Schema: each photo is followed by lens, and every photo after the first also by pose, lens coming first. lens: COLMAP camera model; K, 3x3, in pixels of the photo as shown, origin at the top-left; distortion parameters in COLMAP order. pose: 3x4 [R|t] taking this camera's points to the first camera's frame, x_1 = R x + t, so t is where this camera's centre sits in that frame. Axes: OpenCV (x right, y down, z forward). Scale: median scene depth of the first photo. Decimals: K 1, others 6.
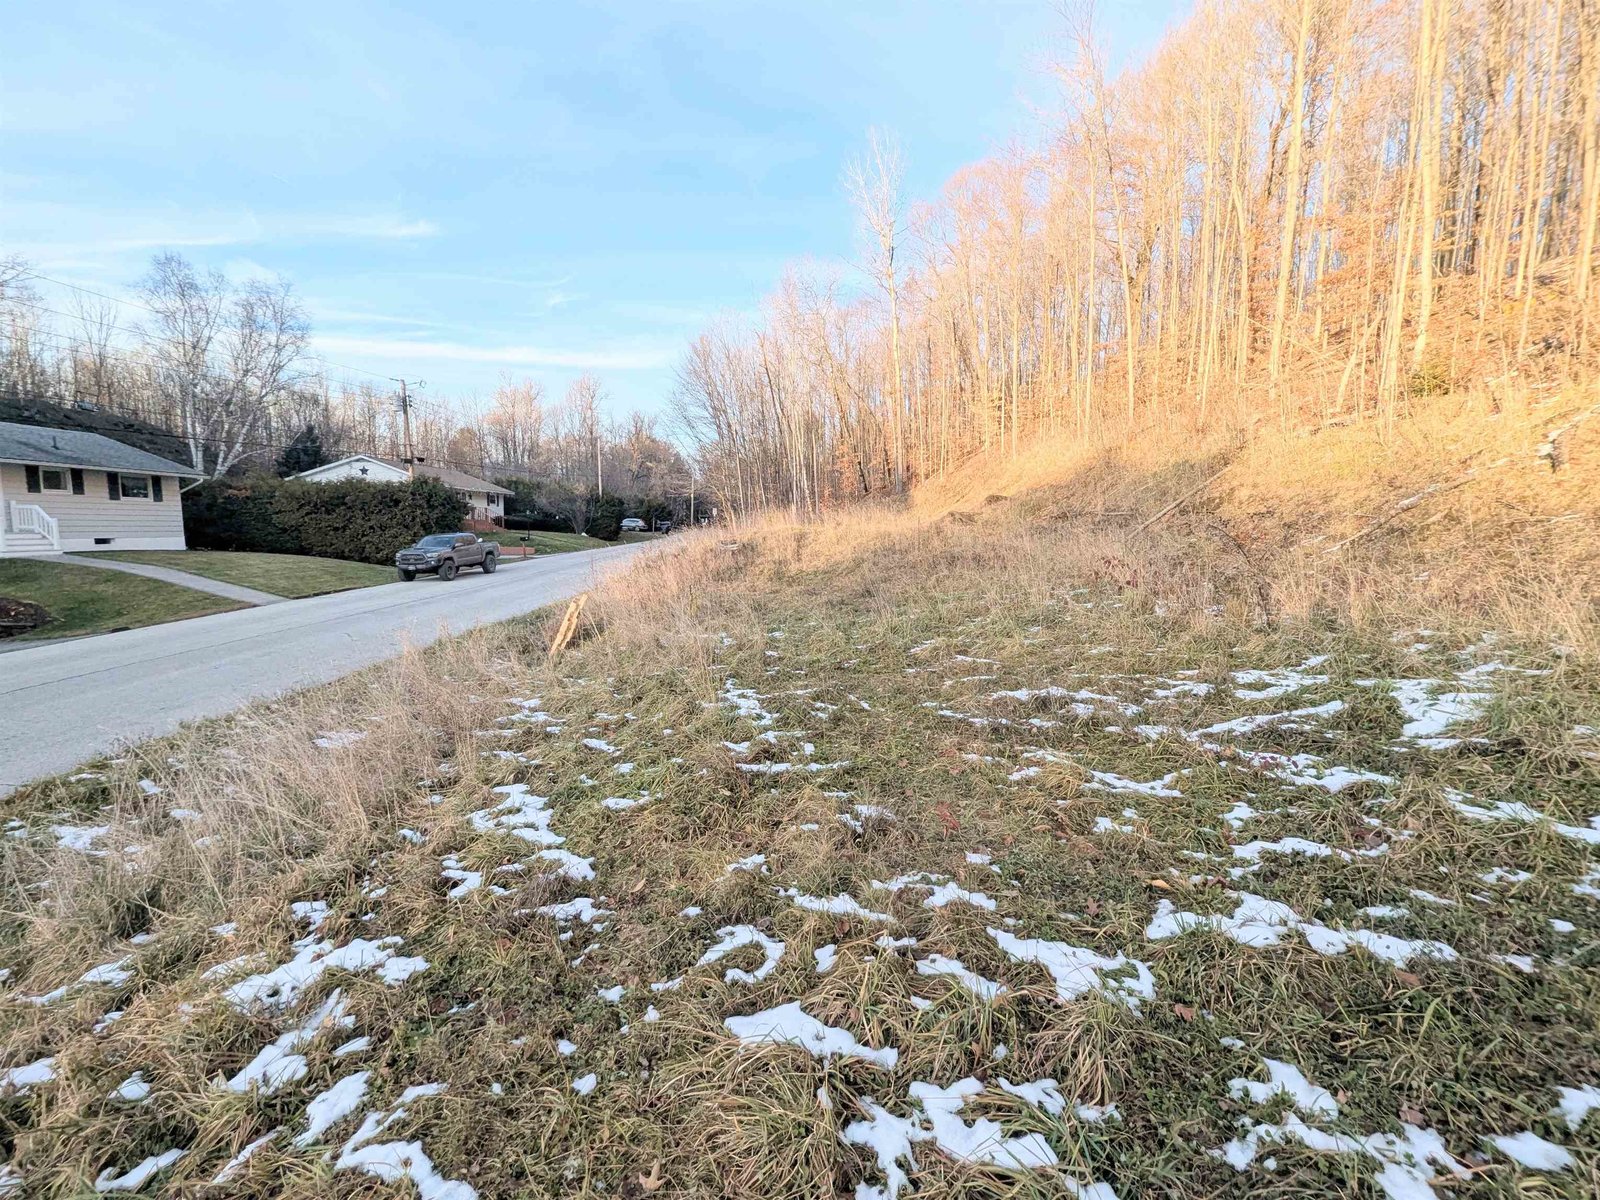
lens RADIAL K [[641.7, 0, 799.0], [0, 641.7, 606.0], [0, 0, 1]] dist [0.006029, -0.004158]
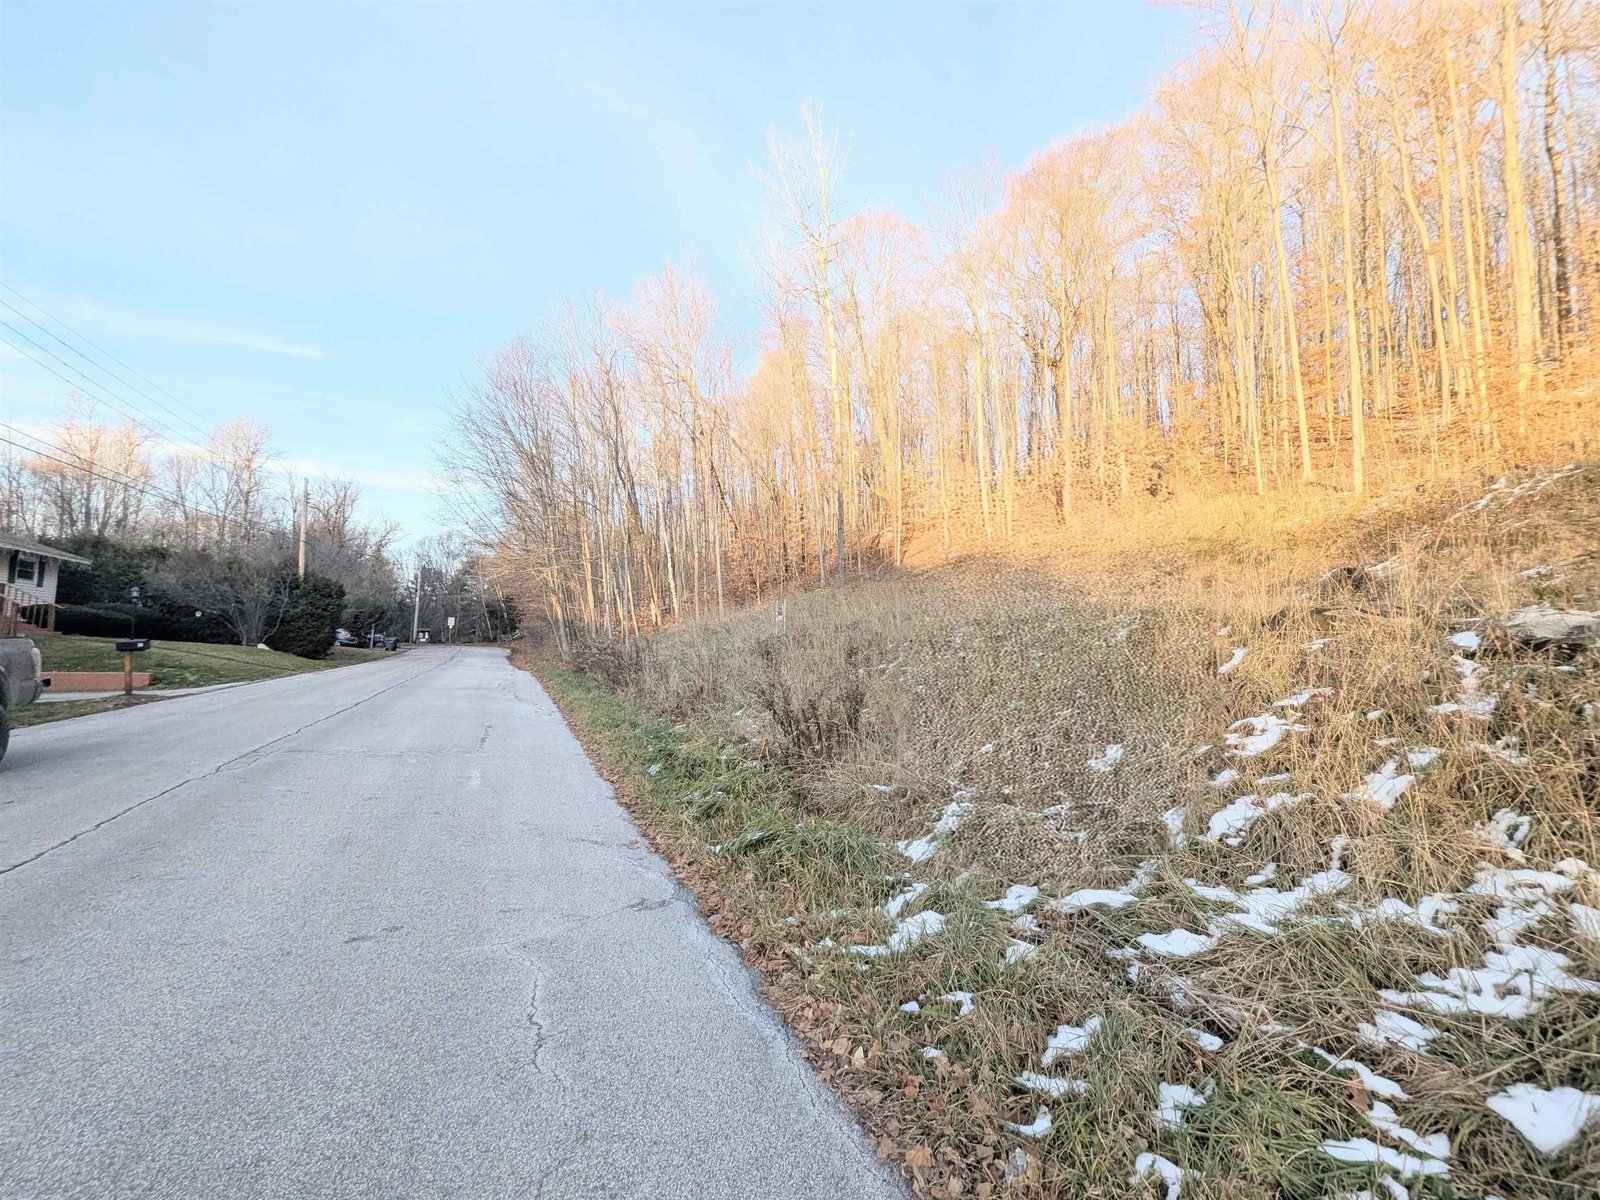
lens RADIAL K [[641.7, 0, 797.6], [0, 641.7, 600.9], [0, 0, 1]] dist [0.006029, -0.004158]
pose [[0.905641, 0.015924, 0.423746, -0.167004], [0.067016, 0.981362, -0.180107, -0.025299], [-0.418716, 0.191510, 0.887694, 0.356756]]
